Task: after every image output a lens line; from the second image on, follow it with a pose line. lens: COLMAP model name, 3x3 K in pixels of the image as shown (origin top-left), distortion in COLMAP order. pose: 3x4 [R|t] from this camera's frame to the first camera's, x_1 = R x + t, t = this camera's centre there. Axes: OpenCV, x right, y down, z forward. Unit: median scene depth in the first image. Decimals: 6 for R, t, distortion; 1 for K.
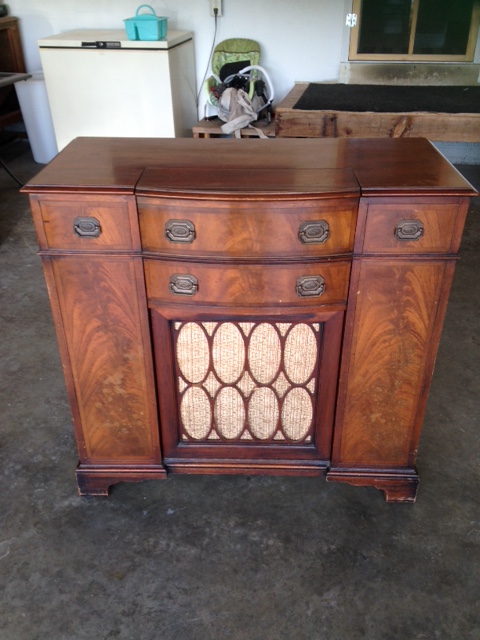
lens RADIAL K [[590.2, 0, 236.0], [0, 590.2, 315.3], [0, 0, 1]] dist [0.075101, 0.000000]
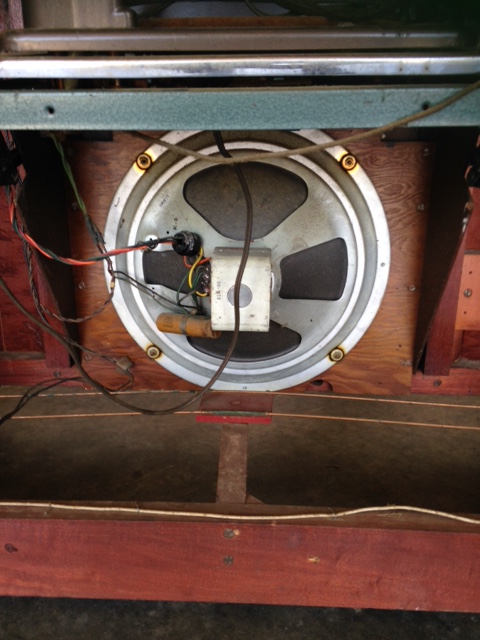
lens RADIAL K [[590.2, 0, 239.4], [0, 590.2, 320.6], [0, 0, 1]] dist [0.075101, 0.000000]
pose [[0.995974, -0.014050, 0.088530, 0.068508], [0.033325, 0.974888, -0.220188, 0.310930], [-0.083213, 0.222252, 0.971432, 0.643568]]
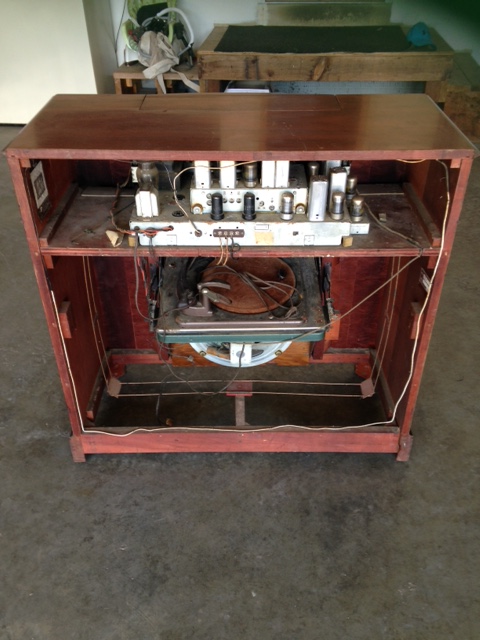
lens RADIAL K [[590.2, 0, 237.4], [0, 590.2, 317.4], [0, 0, 1]] dist [0.075101, 0.000000]
pose [[0.991450, -0.072827, 0.108271, -0.018235], [0.064306, 0.994702, 0.080210, 0.048393], [-0.113539, -0.072562, 0.990880, -0.082674]]
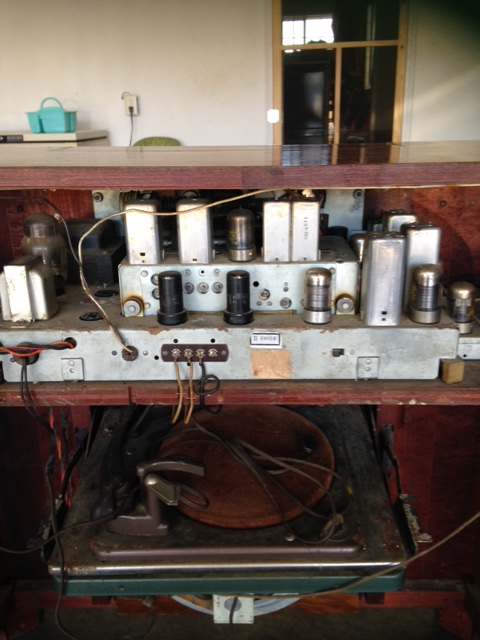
lens RADIAL K [[590.2, 0, 242.0], [0, 590.2, 314.0], [0, 0, 1]] dist [0.075101, 0.000000]
pose [[0.993006, -0.044025, 0.109551, 0.060674], [0.066899, 0.974358, -0.214830, 0.057148], [-0.097284, 0.220656, 0.970488, 0.383101]]
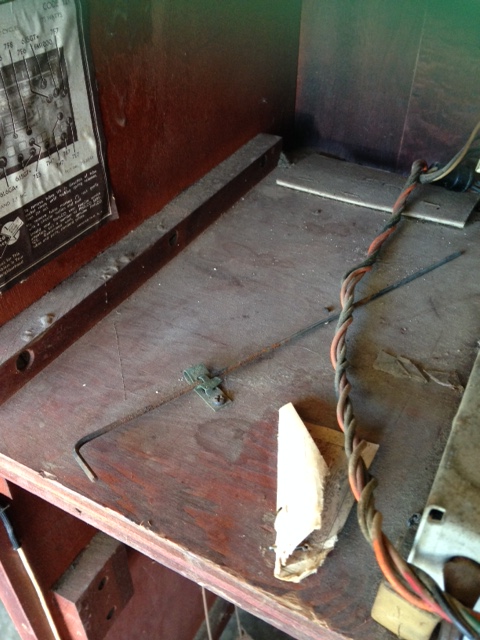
lens RADIAL K [[590.2, 0, 240.4], [0, 590.2, 320.1], [0, 0, 1]] dist [0.075101, 0.000000]
pose [[0.935742, 0.223178, -0.273093, -0.079478], [-0.181748, 0.968729, 0.168914, -0.075334], [0.302251, -0.108426, 0.947042, 0.683532]]
